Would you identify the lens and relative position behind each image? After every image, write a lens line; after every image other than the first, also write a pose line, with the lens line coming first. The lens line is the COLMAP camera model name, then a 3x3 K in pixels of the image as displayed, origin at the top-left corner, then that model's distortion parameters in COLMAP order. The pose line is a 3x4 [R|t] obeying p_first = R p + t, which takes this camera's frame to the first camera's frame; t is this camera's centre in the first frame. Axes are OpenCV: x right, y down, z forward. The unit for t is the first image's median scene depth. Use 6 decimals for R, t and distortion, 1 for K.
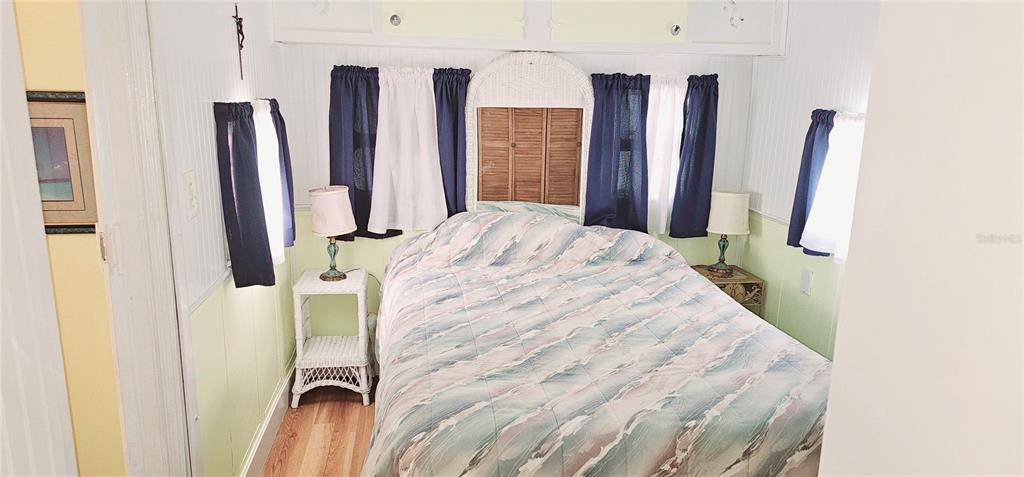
lens RADIAL K [[685.4, 0, 498.9], [0, 685.4, 239.4], [0, 0, 1]] dist [0.087258, -0.098773]
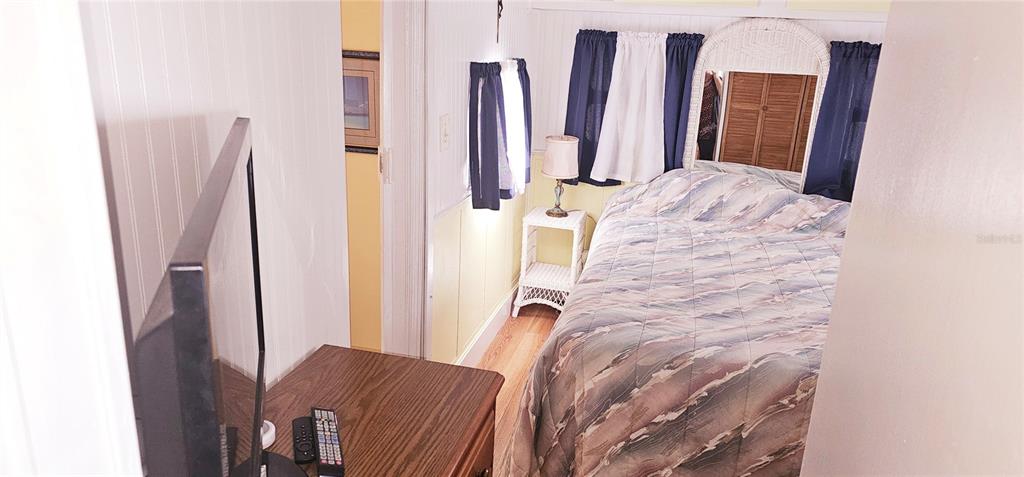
lens RADIAL K [[685.4, 0, 498.9], [0, 685.4, 239.4], [0, 0, 1]] dist [0.087258, -0.098773]
pose [[0.922873, 0.133280, -0.361306, 0.104193], [-0.109501, 0.990293, 0.085607, 0.009339], [0.369209, -0.039441, 0.928509, -0.130354]]
